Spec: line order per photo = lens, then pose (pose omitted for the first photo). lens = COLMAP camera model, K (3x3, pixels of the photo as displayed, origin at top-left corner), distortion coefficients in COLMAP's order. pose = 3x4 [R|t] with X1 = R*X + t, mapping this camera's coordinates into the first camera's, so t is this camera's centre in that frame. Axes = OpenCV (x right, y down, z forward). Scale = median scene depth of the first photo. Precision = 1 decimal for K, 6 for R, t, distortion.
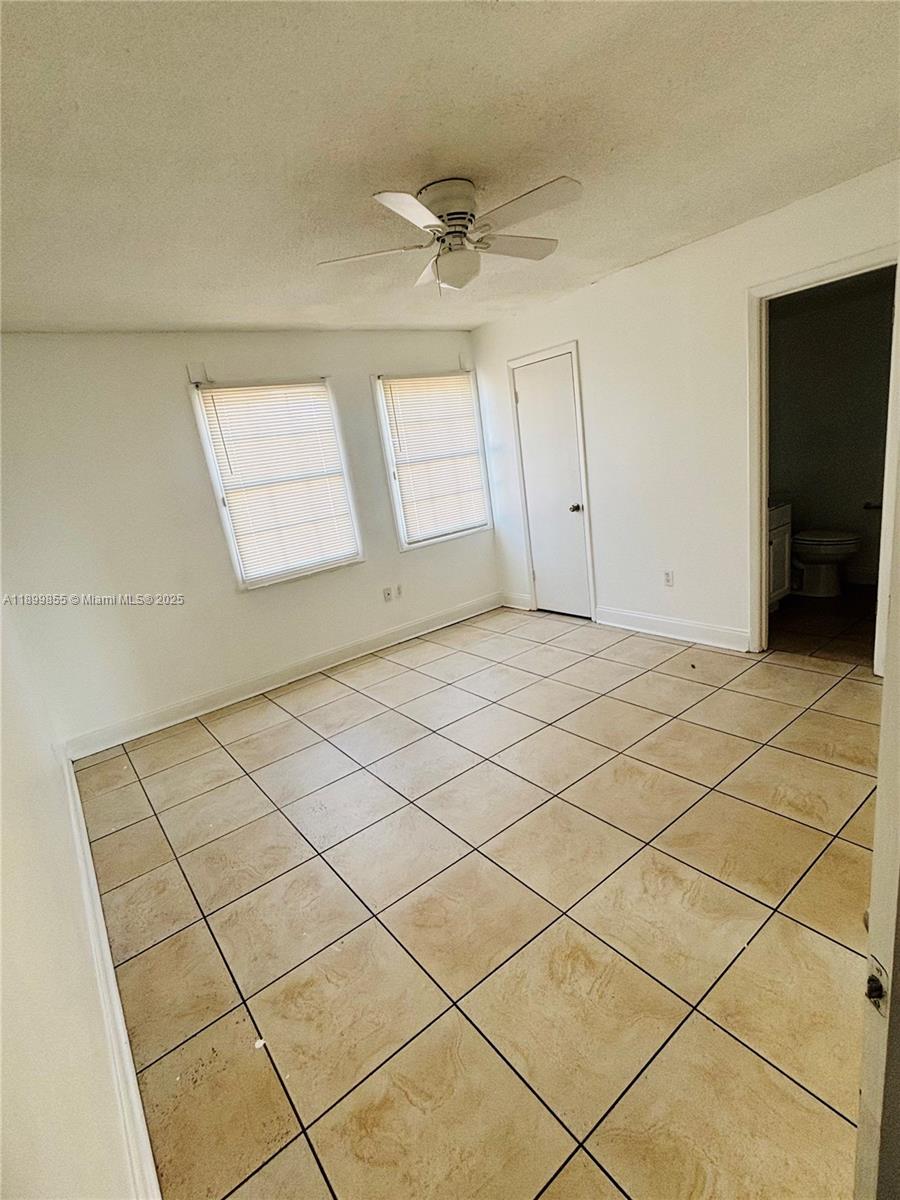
lens RADIAL K [[564.6, 0, 454.0], [0, 564.6, 602.8], [0, 0, 1]] dist [0.002763, -0.001616]
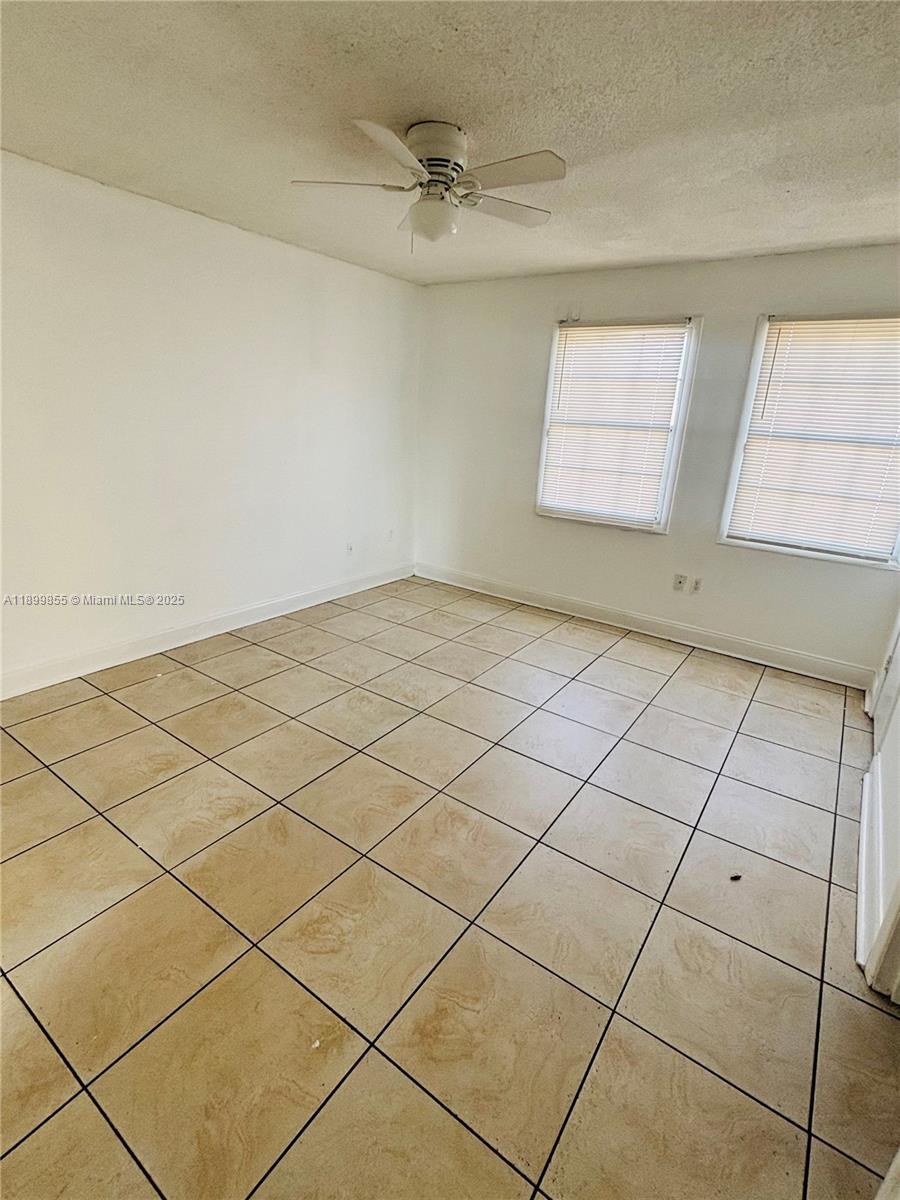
lens RADIAL K [[564.6, 0, 448.4], [0, 564.6, 601.1], [0, 0, 1]] dist [0.002763, -0.001616]
pose [[0.292561, 0.447675, -0.844982, 0.562856], [-0.338903, 0.874829, 0.346149, -0.183331], [0.894177, 0.185097, 0.407659, 0.379624]]
